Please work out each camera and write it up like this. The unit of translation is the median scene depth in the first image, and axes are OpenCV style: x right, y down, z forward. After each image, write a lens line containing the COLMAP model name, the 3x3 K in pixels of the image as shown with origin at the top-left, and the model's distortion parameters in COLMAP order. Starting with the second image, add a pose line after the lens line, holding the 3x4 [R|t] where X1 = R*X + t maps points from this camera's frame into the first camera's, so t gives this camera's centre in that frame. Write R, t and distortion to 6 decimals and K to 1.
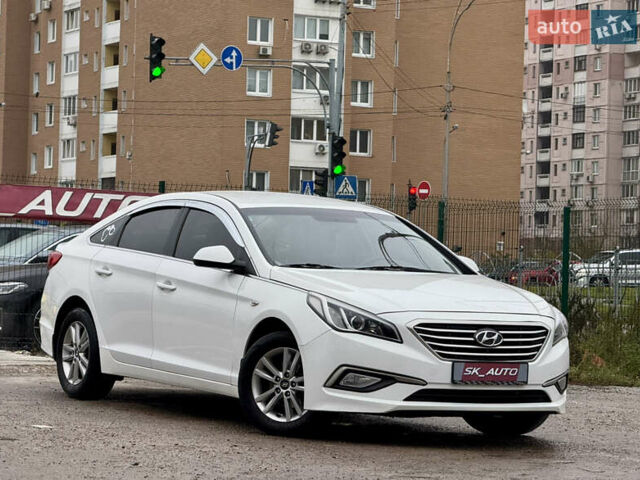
lens RADIAL K [[2306.0, 0, 351.7], [0, 2306.0, 238.7], [0, 0, 1]] dist [0.141226, 0.157708]
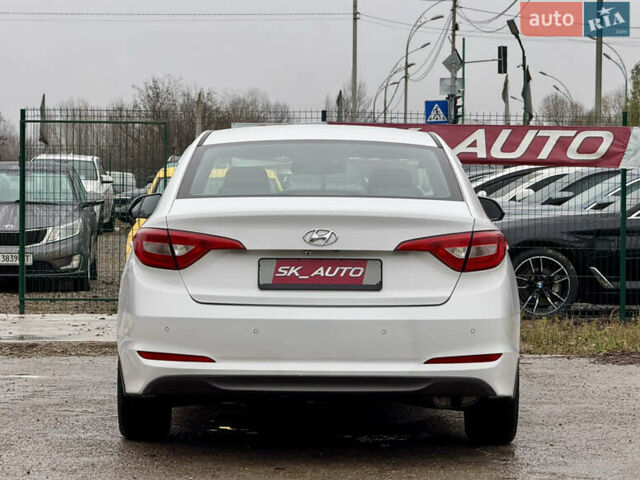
lens RADIAL K [[2253.8, 0, 354.1], [0, 2253.8, 241.1], [0, 0, 1]] dist [0.211442, 3.271421]
pose [[0.892575, -0.017858, -0.450545, 0.202610], [0.030434, 0.999323, 0.020683, 0.001757], [0.449871, -0.032173, 0.892514, 0.232029]]
